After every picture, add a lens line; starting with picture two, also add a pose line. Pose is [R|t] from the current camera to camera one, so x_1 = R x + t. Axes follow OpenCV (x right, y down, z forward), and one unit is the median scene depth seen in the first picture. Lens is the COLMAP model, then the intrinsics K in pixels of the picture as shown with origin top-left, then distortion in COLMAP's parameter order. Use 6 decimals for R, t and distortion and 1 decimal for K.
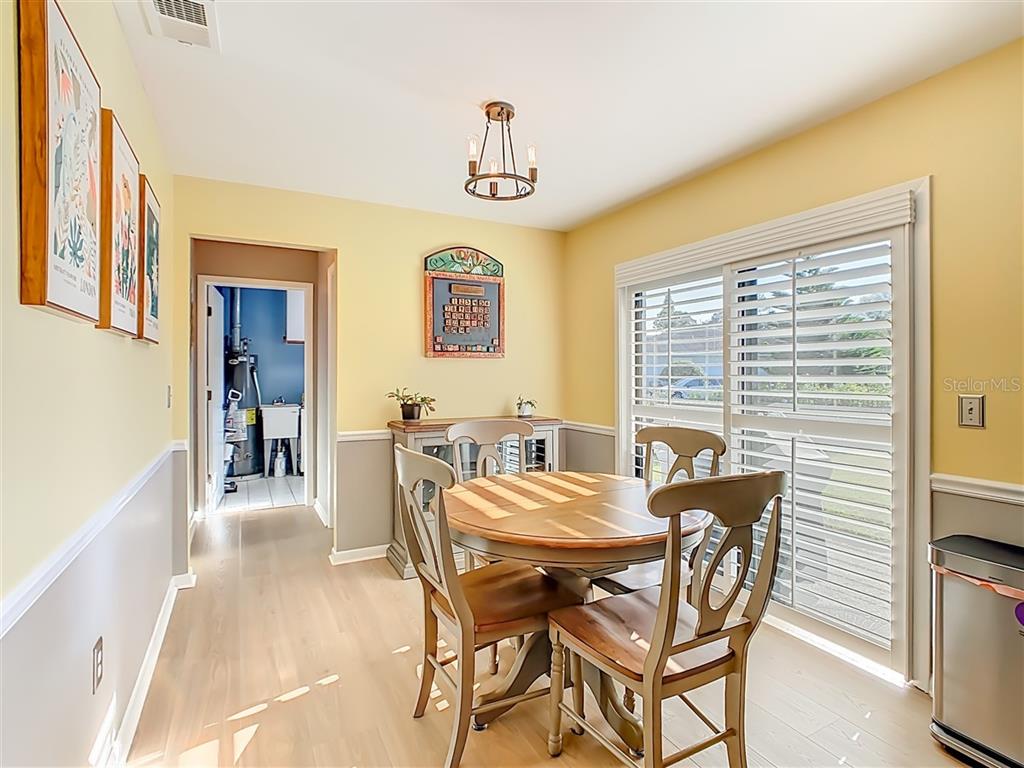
lens RADIAL K [[519.2, 0, 518.1], [0, 519.2, 371.5], [0, 0, 1]] dist [0.002940, 0.000839]
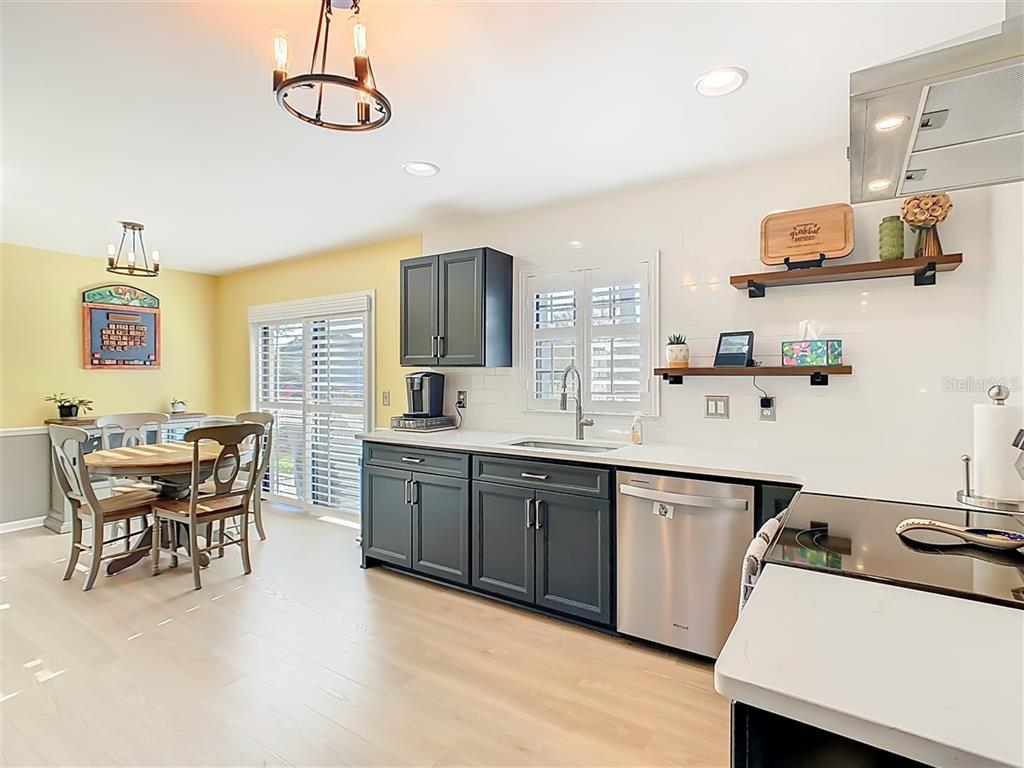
lens RADIAL K [[519.2, 0, 518.1], [0, 519.2, 371.5], [0, 0, 1]] dist [0.002940, 0.000839]
pose [[0.882023, -0.000250, 0.471206, 0.181975], [0.001245, 0.999998, -0.001801, -0.019931], [-0.471205, 0.002175, 0.882021, -0.719510]]
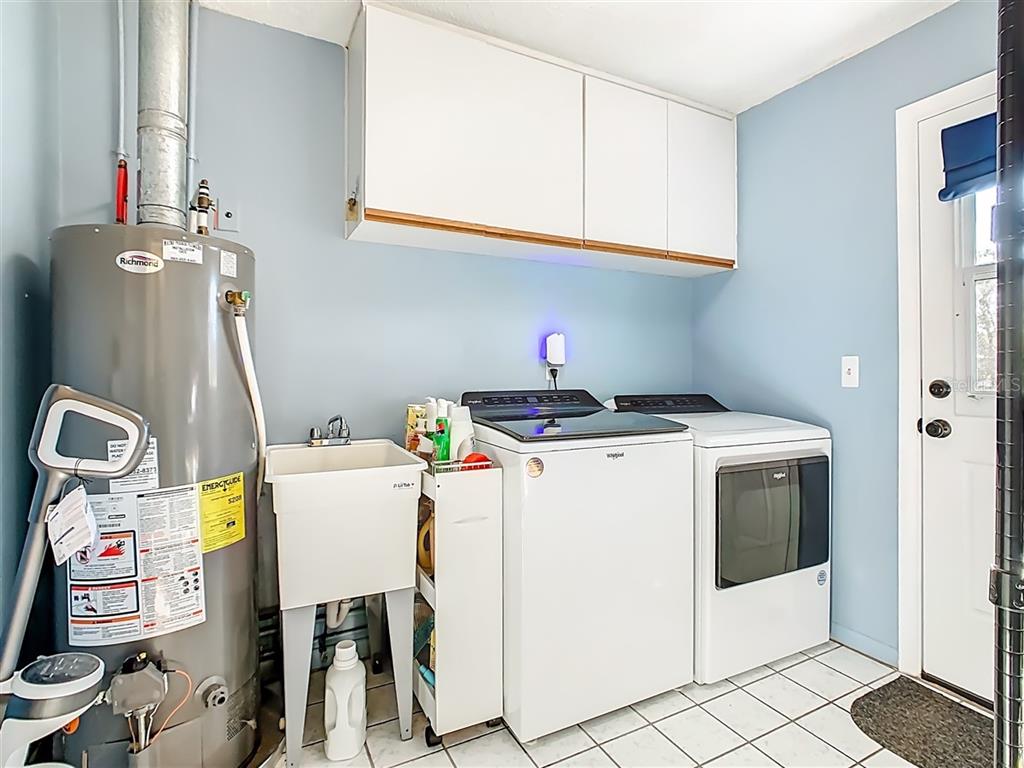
lens RADIAL K [[519.2, 0, 518.1], [0, 519.2, 371.5], [0, 0, 1]] dist [0.002940, 0.000839]
pose [[0.999829, -0.002011, -0.018362, -0.352669], [0.002046, 0.999996, 0.001851, 0.023315], [0.018358, -0.001888, 0.999830, 0.716889]]
